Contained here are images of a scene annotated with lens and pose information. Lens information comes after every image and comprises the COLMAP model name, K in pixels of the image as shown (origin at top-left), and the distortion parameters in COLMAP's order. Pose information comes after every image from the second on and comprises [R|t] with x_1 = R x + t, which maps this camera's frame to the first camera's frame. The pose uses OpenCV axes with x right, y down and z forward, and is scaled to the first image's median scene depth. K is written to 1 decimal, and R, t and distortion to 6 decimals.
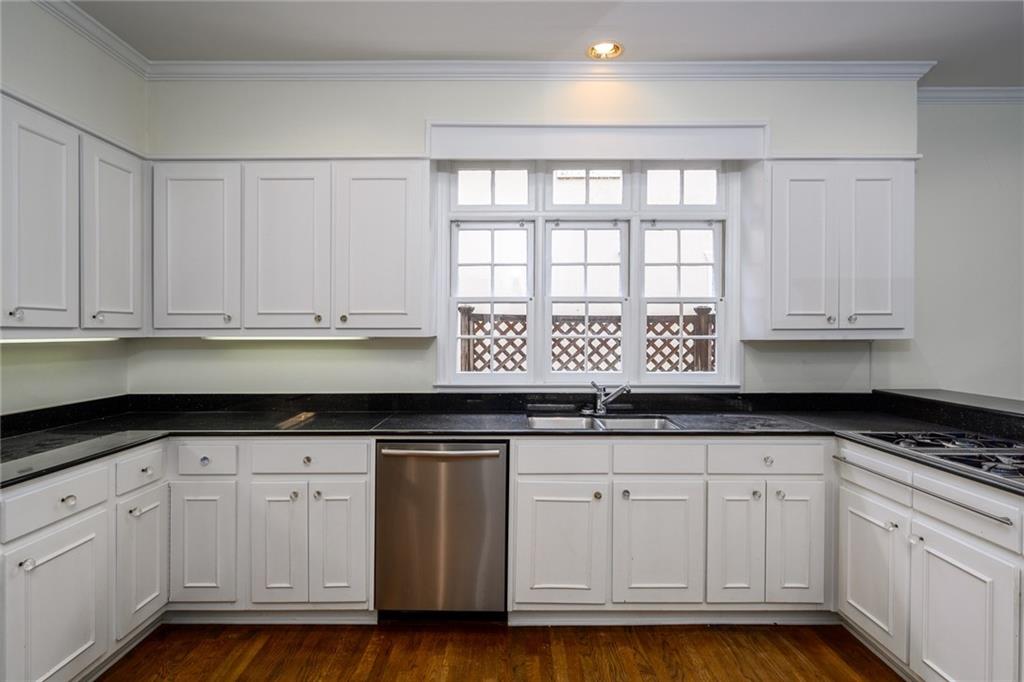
lens RADIAL K [[549.3, 0, 514.9], [0, 549.3, 336.0], [0, 0, 1]] dist [0.002136, -0.000543]
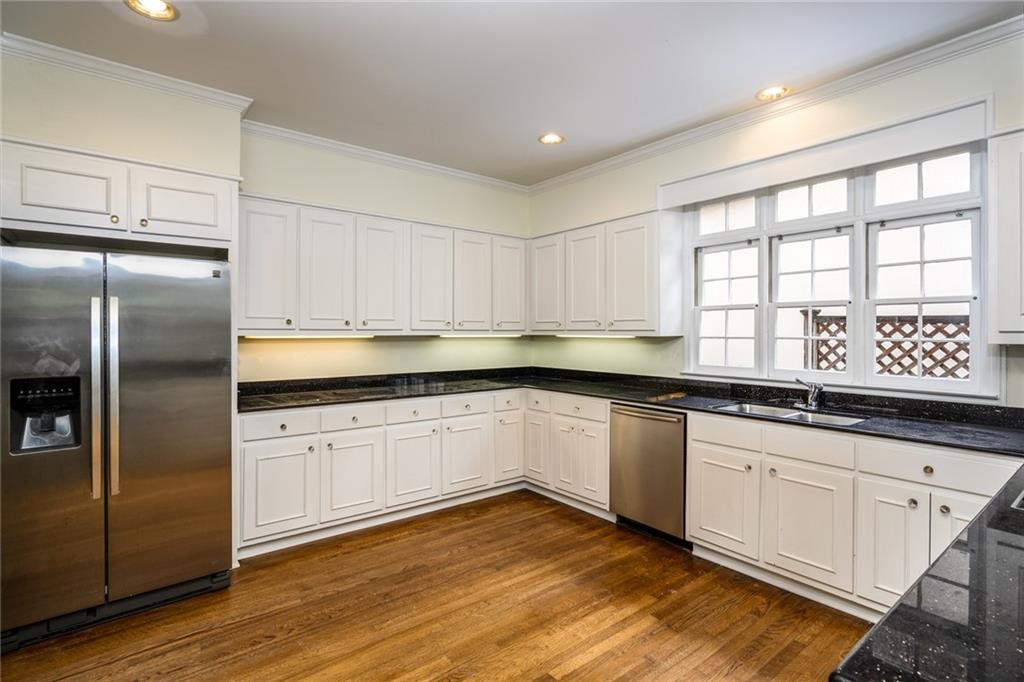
lens RADIAL K [[492.8, 0, 521.4], [0, 492.8, 333.9], [0, 0, 1]] dist [-0.003042, 0.000835]
pose [[0.635579, 0.006602, -0.772007, 0.591109], [-0.011455, 0.999934, -0.000879, 0.001176], [0.771950, 0.009402, 0.635613, -0.073763]]
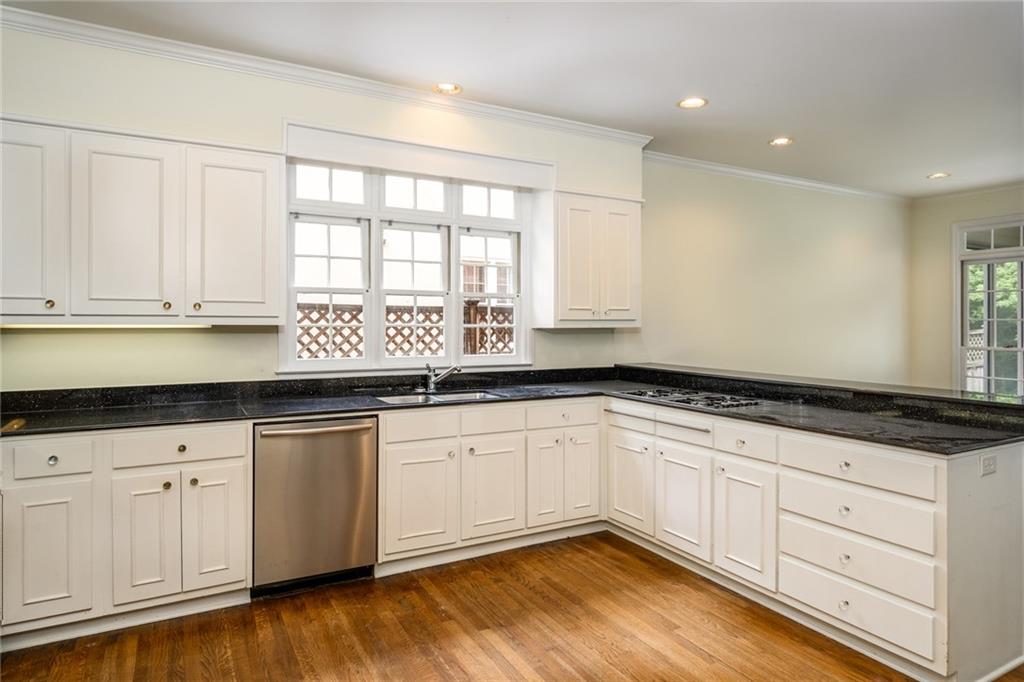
lens RADIAL K [[598.9, 0, 504.6], [0, 598.9, 324.5], [0, 0, 1]] dist [-0.003601, 0.002721]
pose [[0.876564, 0.002841, 0.481277, -0.344567], [-0.000686, 0.999989, -0.004653, 0.006137], [-0.481285, 0.003748, 0.876556, -0.202571]]
